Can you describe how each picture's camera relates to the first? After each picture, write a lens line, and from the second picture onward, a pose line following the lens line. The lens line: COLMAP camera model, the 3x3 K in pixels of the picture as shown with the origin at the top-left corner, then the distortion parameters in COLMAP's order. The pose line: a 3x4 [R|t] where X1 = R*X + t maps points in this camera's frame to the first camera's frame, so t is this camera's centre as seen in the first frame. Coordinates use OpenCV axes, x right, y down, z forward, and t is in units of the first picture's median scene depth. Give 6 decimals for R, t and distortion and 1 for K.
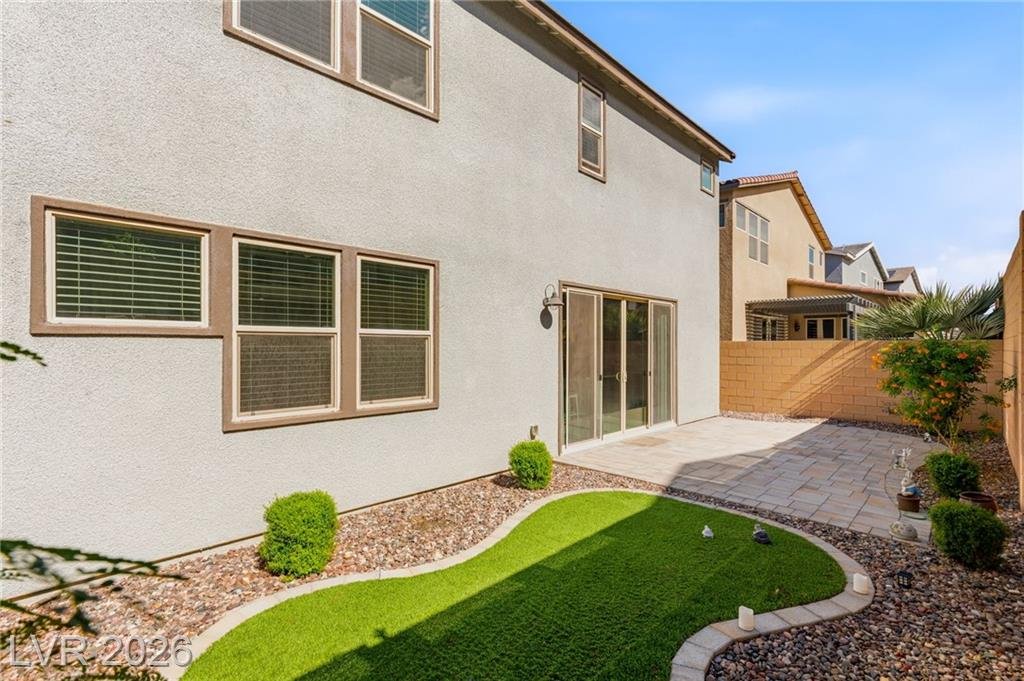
lens RADIAL K [[465.8, 0, 511.1], [0, 465.8, 345.1], [0, 0, 1]] dist [0.004068, -0.000644]
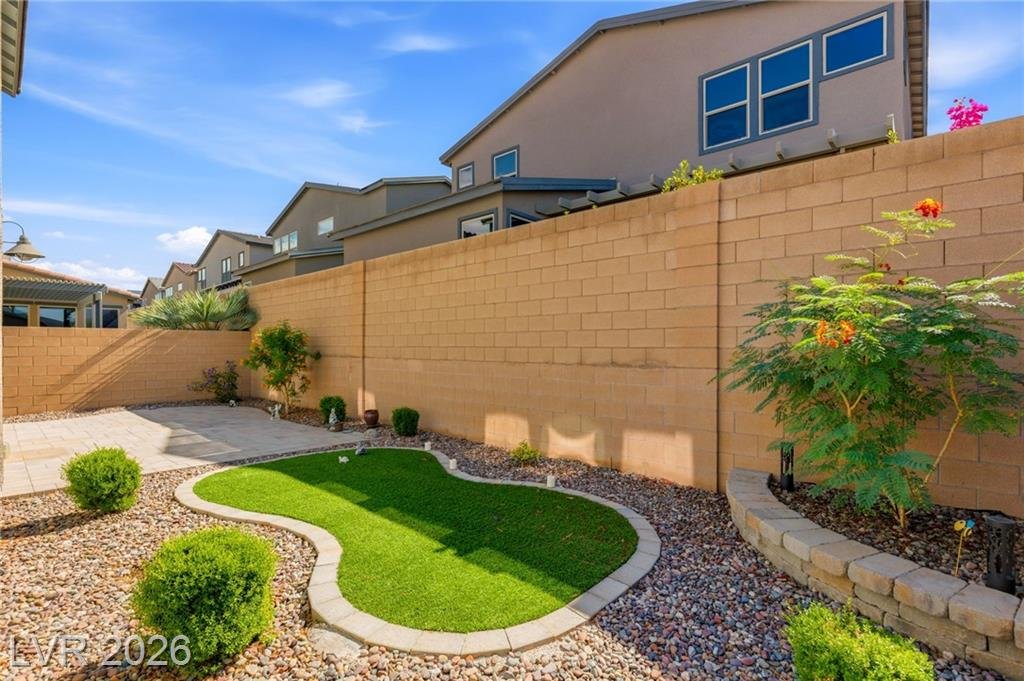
lens RADIAL K [[465.8, 0, 510.4], [0, 465.8, 349.1], [0, 0, 1]] dist [0.004068, -0.000644]
pose [[-0.033613, -0.004523, 0.999425, -0.778335], [-0.008411, 0.999956, 0.004242, 0.050740], [-0.999400, -0.008264, -0.033650, 0.453974]]
